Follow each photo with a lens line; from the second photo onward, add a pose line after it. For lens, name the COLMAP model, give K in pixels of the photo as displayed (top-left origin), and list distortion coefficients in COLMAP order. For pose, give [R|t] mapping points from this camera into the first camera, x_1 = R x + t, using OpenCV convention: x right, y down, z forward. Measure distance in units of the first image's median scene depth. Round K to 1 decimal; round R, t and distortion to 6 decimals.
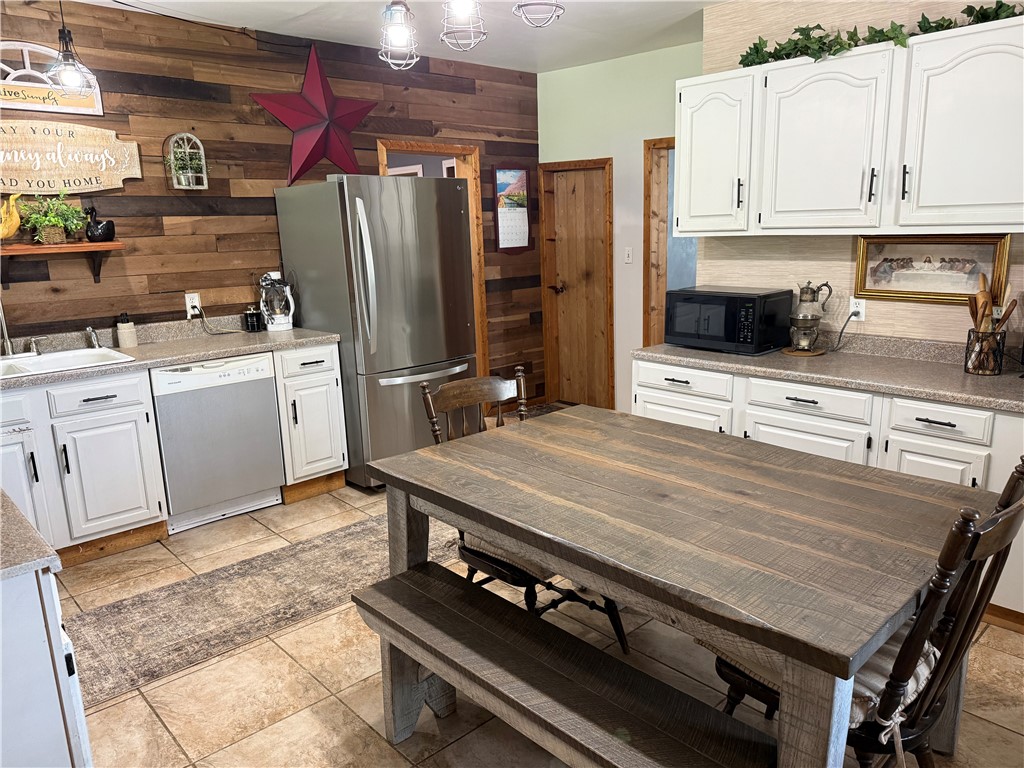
lens RADIAL K [[735.8, 0, 512.3], [0, 735.8, 387.2], [0, 0, 1]] dist [0.066236, -0.051968]
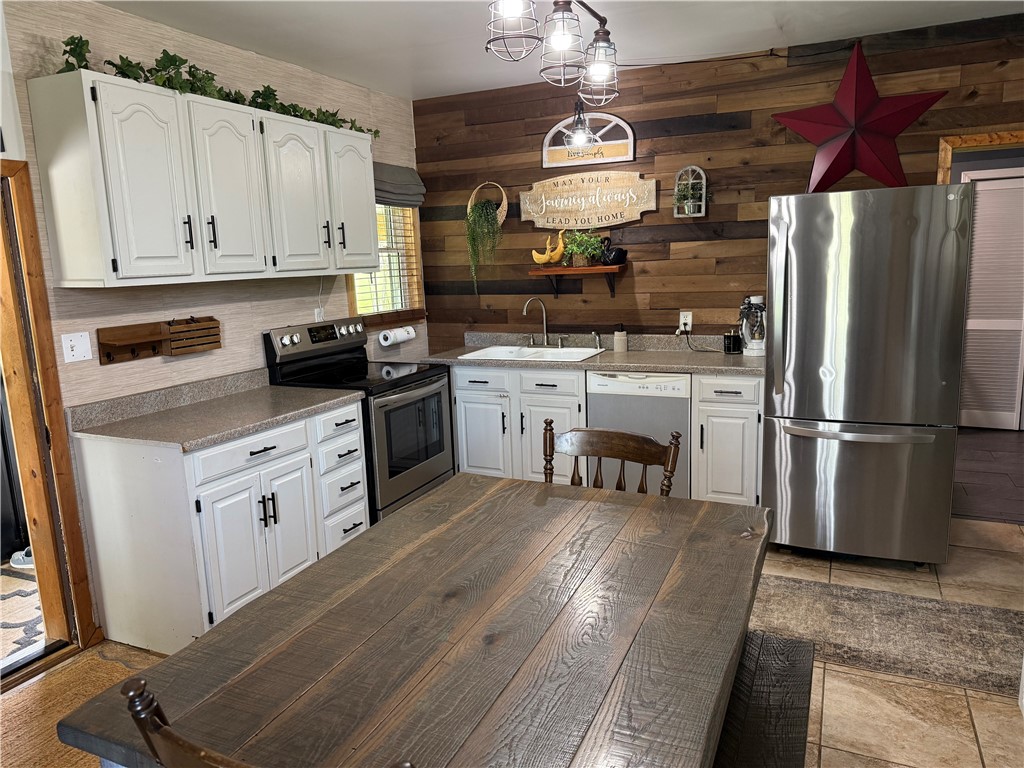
lens RADIAL K [[701.3, 0, 512.4], [0, 701.3, 435.9], [0, 0, 1]] dist [0.004866, -0.032032]
pose [[0.372398, 0.242521, -0.895826, 0.480828], [-0.176880, 0.966107, 0.188018, -0.103591], [0.911062, 0.088436, 0.402673, 0.379968]]
